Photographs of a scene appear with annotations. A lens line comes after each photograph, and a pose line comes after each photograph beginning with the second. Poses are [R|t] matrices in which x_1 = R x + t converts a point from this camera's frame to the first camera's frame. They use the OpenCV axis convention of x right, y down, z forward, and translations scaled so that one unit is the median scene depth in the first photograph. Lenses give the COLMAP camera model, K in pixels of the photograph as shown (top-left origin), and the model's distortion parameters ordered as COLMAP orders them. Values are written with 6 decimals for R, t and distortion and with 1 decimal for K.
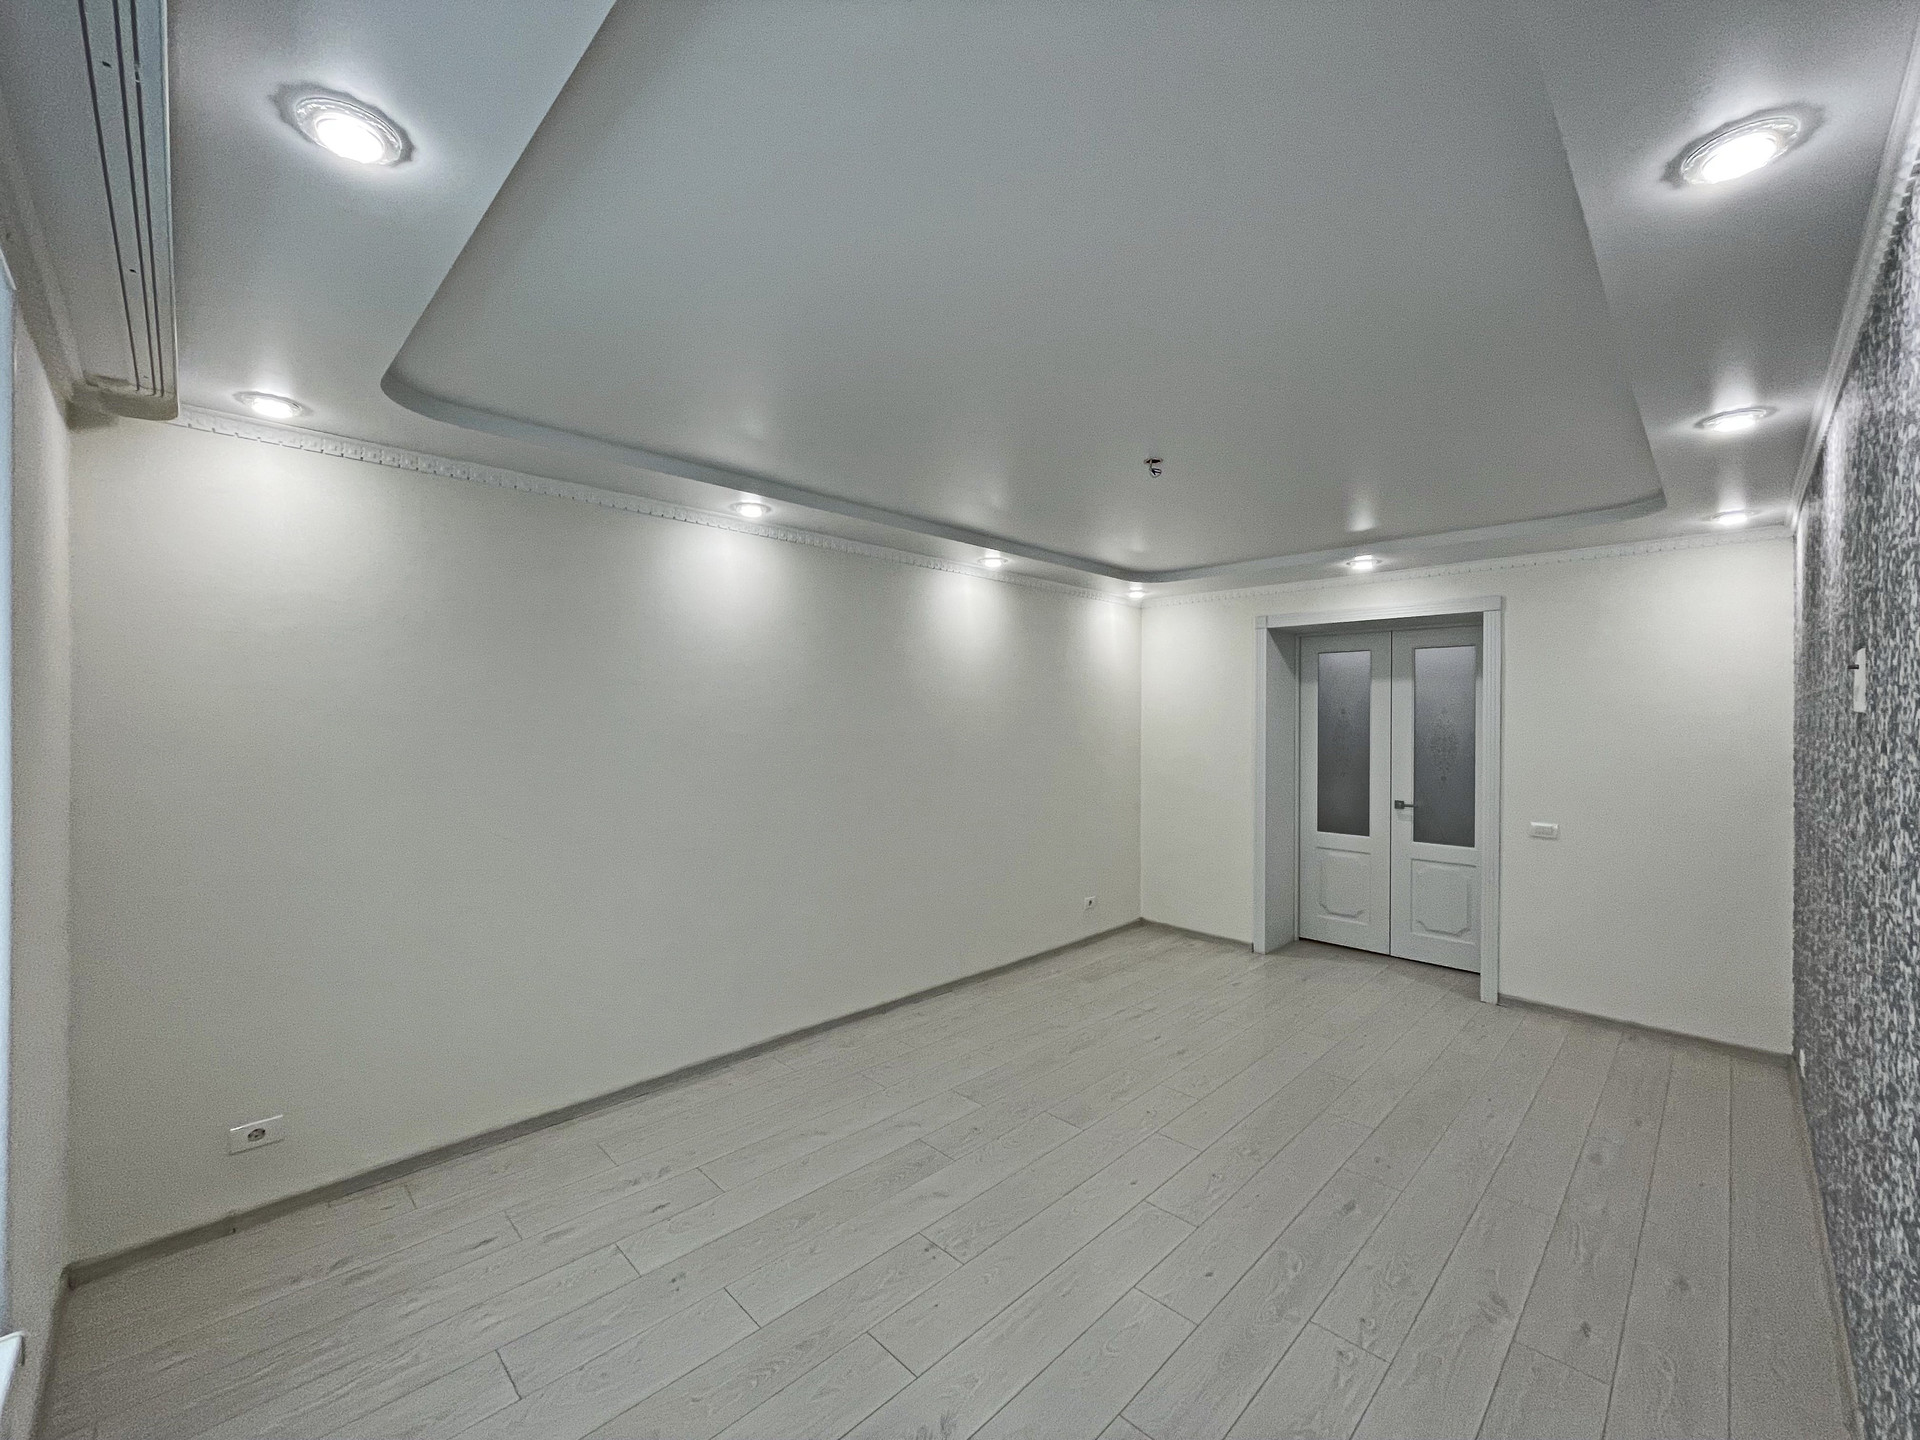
lens RADIAL K [[774.3, 0, 960.0], [0, 774.3, 720.0], [0, 0, 1]] dist [-0.002395, 0.000173]
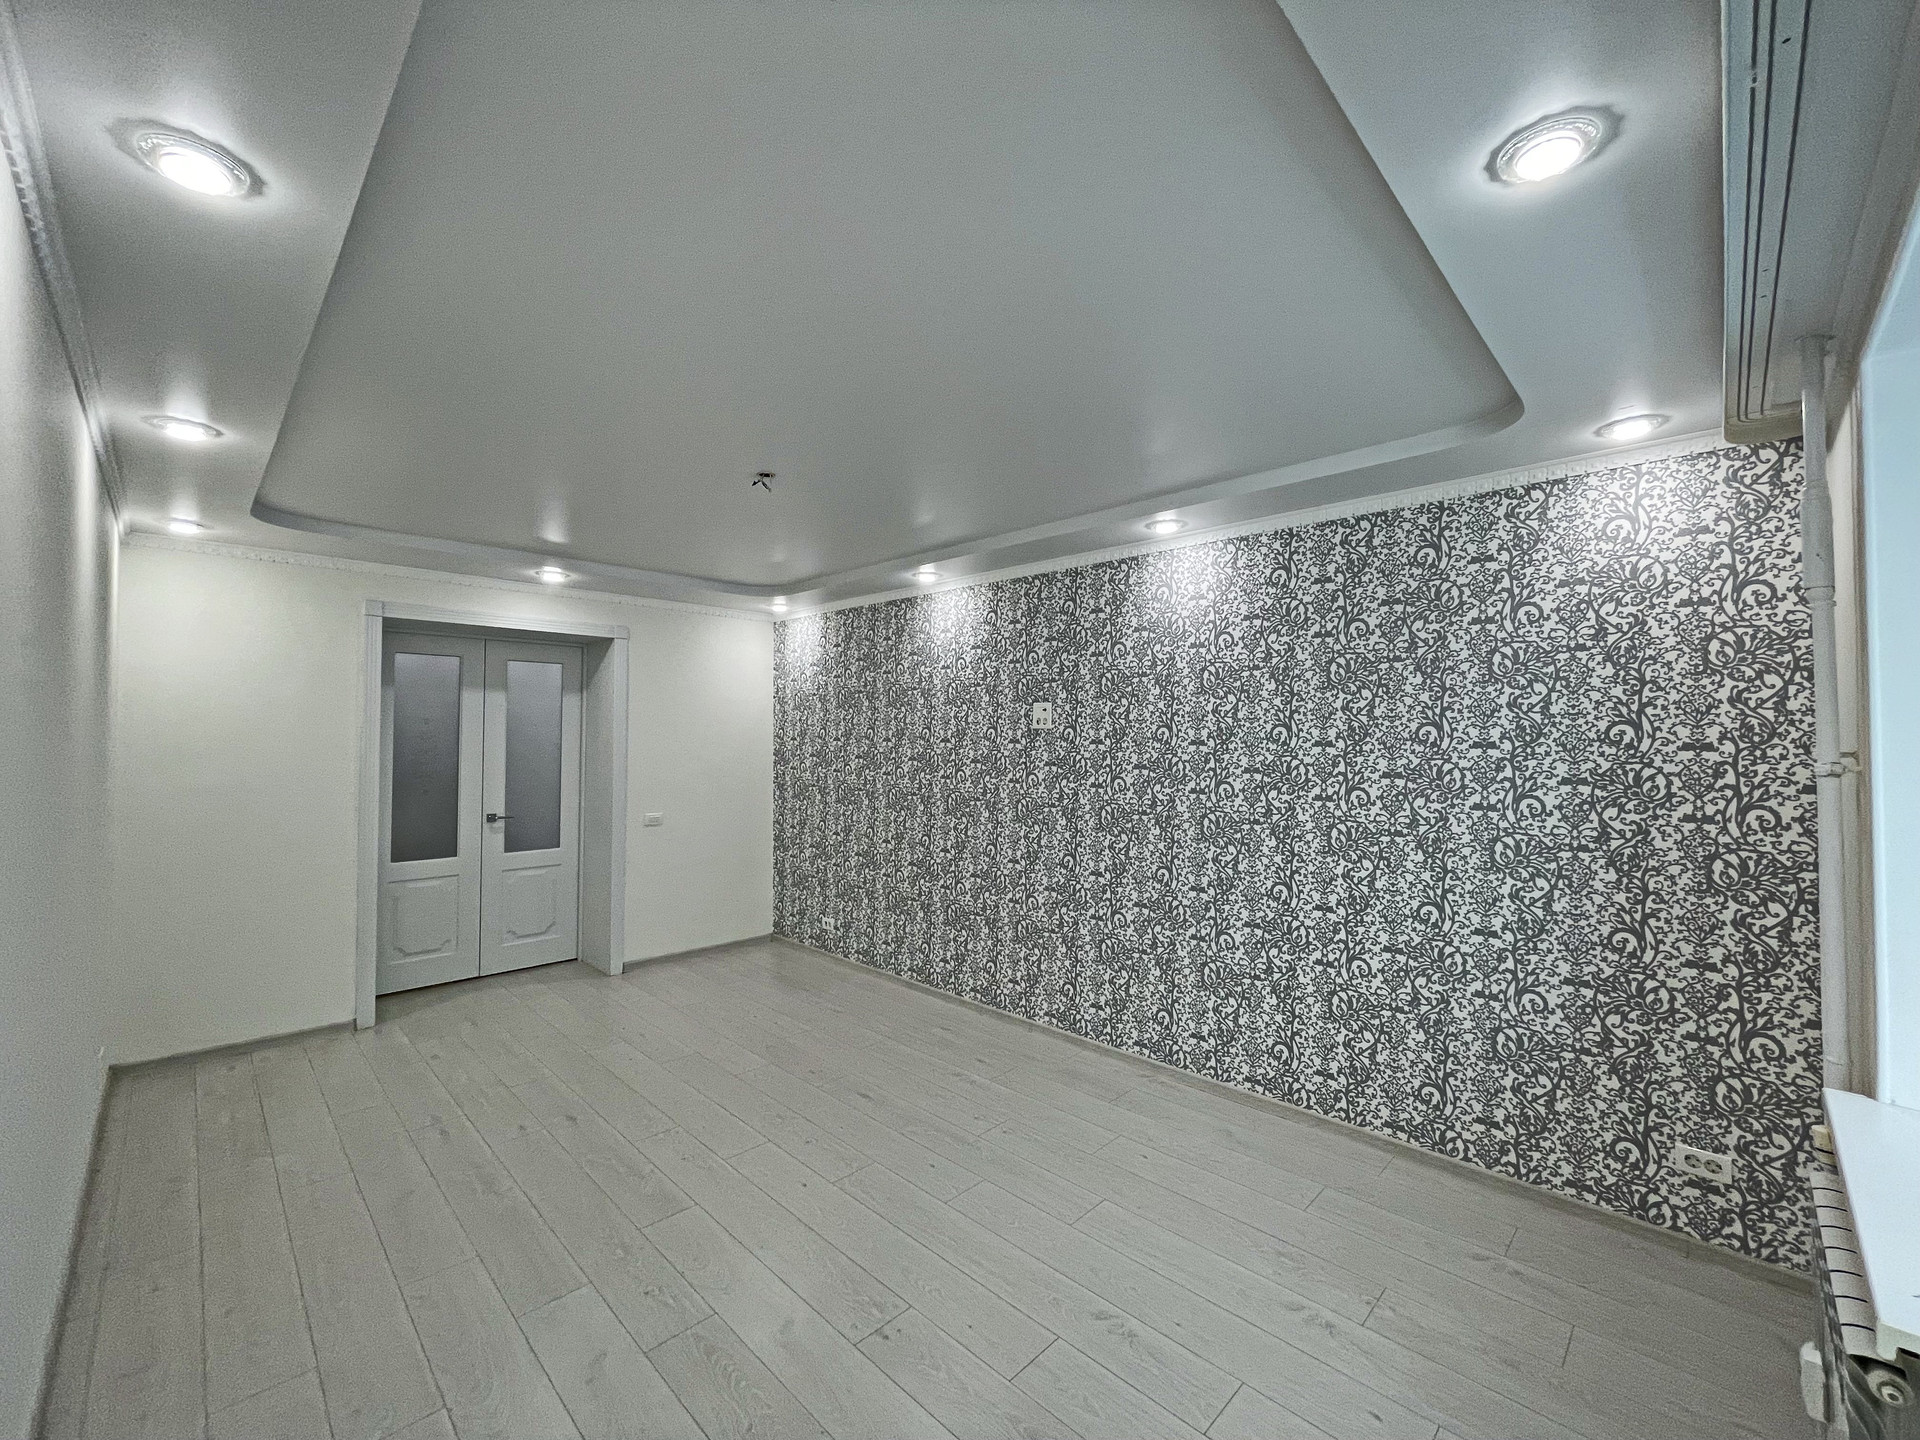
lens RADIAL K [[774.3, 0, 960.0], [0, 774.3, 720.0], [0, 0, 1]] dist [-0.002395, 0.000173]
pose [[-0.004153, 0.017371, 0.999840, -0.418370], [-0.002672, 0.999845, -0.017382, 0.000897], [-0.999988, -0.002743, -0.004106, 0.415605]]
